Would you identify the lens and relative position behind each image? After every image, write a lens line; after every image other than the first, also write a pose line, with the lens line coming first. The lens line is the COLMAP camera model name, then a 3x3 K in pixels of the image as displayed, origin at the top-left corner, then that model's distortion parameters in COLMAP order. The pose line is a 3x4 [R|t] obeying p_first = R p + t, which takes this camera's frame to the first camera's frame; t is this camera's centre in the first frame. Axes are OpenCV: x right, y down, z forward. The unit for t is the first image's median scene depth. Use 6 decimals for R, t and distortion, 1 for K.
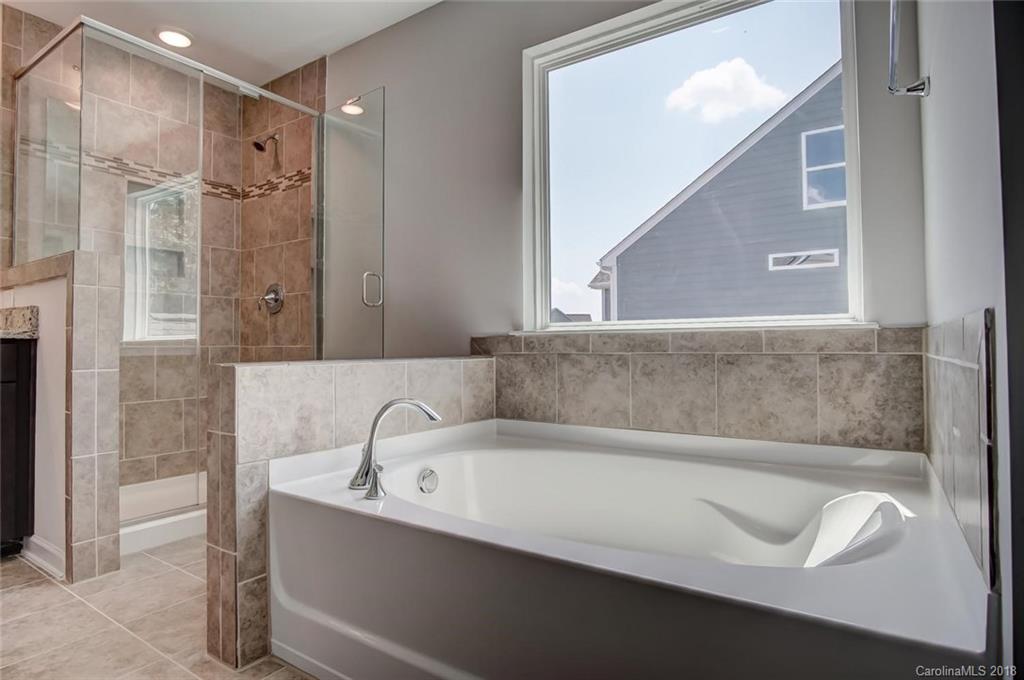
lens RADIAL K [[545.1, 0, 511.6], [0, 545.1, 333.2], [0, 0, 1]] dist [-0.030930, 0.006755]
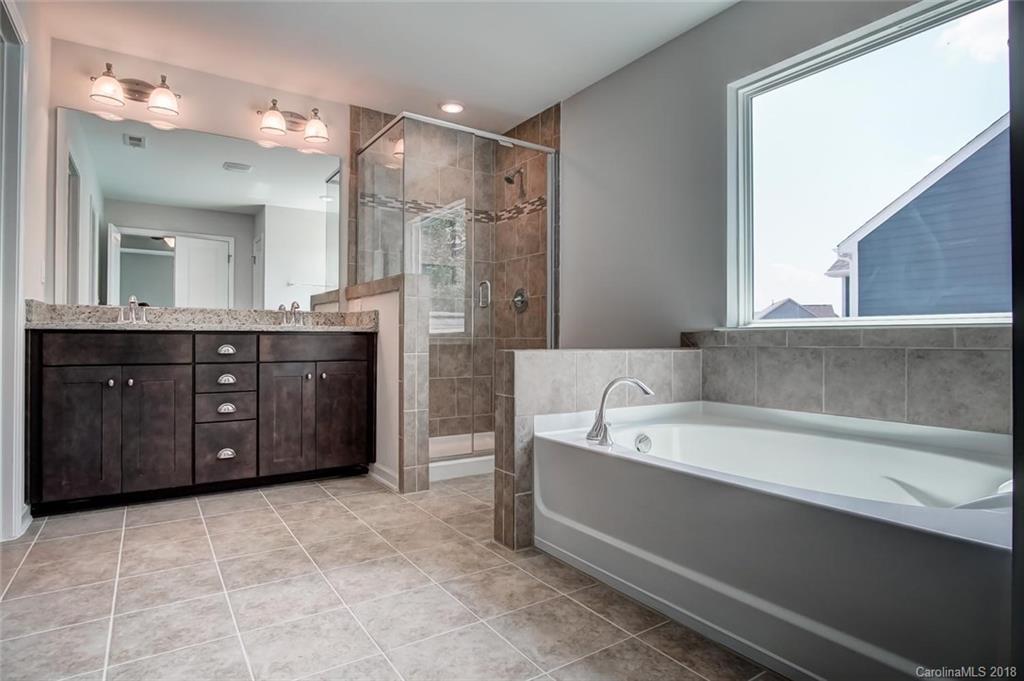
lens RADIAL K [[545.1, 0, 513.4], [0, 545.1, 338.3], [0, 0, 1]] dist [-0.030930, 0.006755]
pose [[0.924176, 0.008611, -0.381869, 0.044896], [0.000102, 0.999740, 0.022790, -0.006704], [0.381966, -0.021101, 0.923935, -0.264947]]
